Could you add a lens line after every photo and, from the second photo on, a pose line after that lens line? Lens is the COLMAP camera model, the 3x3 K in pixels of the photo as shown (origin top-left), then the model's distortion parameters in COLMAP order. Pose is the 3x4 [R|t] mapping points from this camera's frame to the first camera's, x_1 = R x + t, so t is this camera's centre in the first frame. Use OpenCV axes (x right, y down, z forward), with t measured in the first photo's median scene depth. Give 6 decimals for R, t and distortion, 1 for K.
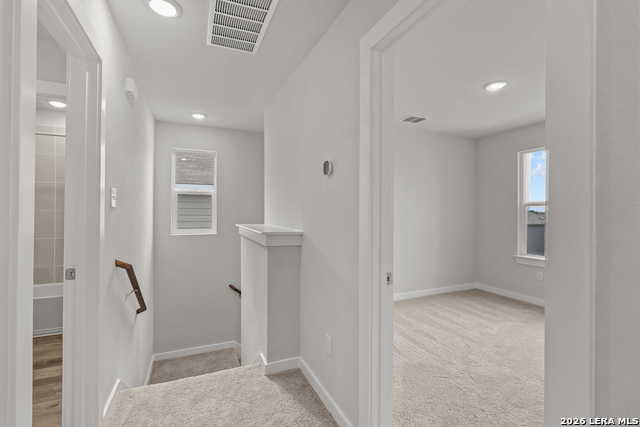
lens RADIAL K [[296.6, 0, 321.4], [0, 296.6, 211.5], [0, 0, 1]] dist [-0.006488, 0.002369]
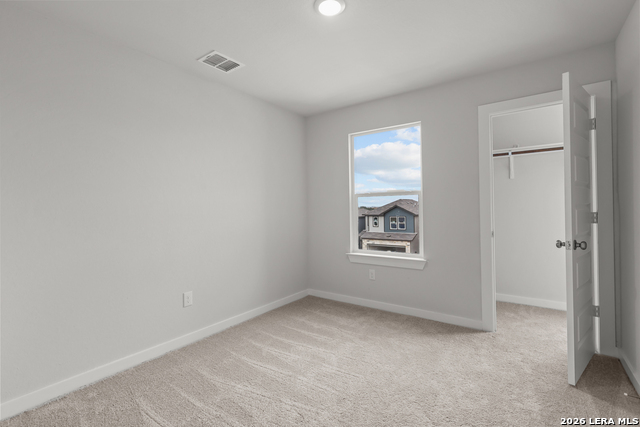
lens RADIAL K [[296.6, 0, 321.0], [0, 296.6, 210.4], [0, 0, 1]] dist [-0.006488, 0.002369]
pose [[0.862542, -0.020729, 0.505560, 0.171845], [0.017086, 0.999784, 0.011843, 0.012213], [-0.505696, -0.001577, 0.862710, 0.335892]]
